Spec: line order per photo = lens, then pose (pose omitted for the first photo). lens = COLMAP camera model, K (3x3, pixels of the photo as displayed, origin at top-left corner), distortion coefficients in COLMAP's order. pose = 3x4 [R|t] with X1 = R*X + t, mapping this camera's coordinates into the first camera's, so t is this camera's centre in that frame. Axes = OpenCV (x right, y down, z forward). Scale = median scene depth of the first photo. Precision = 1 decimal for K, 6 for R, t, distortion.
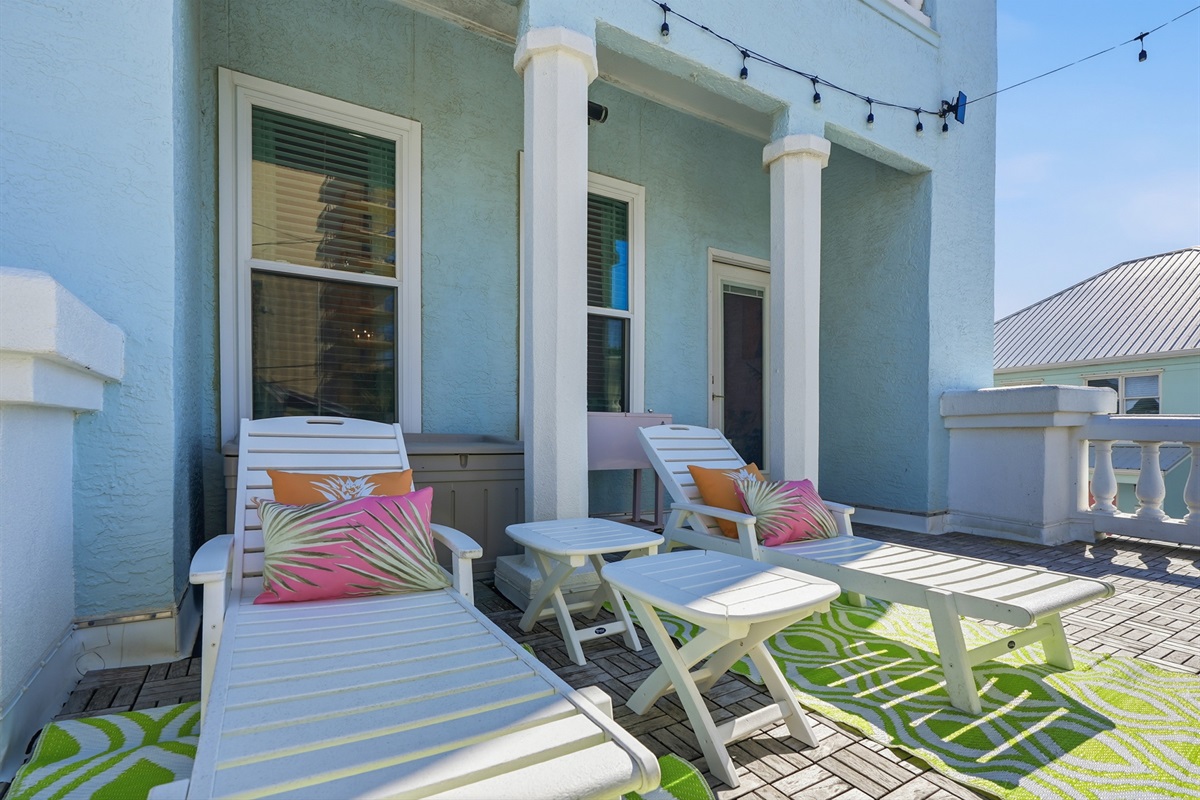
lens RADIAL K [[551.0, 0, 575.0], [0, 551.0, 420.1], [0, 0, 1]] dist [-0.004977, 0.002115]
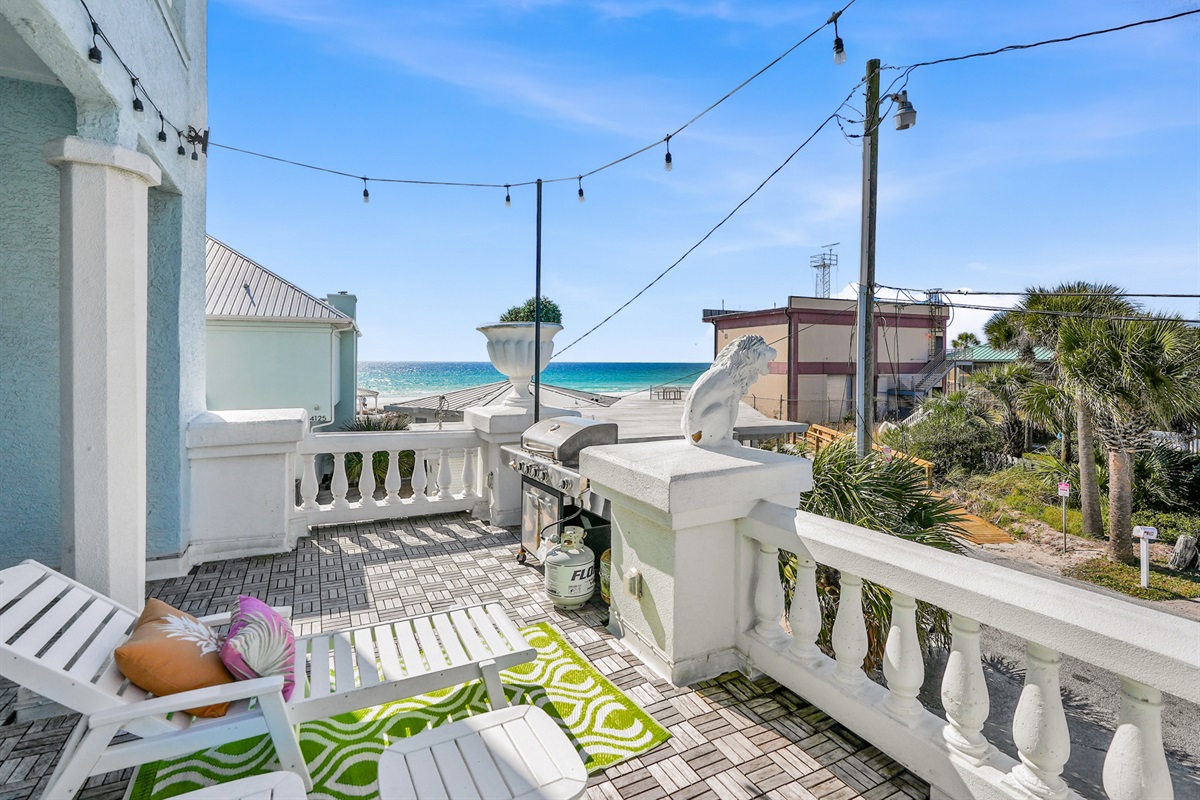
lens RADIAL K [[551.0, 0, 596.0], [0, 551.0, 363.0], [0, 0, 1]] dist [-0.004977, 0.002115]
pose [[0.063859, -0.008561, 0.997922, -0.347568], [-0.002723, 0.999958, 0.008752, -0.226630], [-0.997955, -0.003276, 0.063833, 0.288697]]
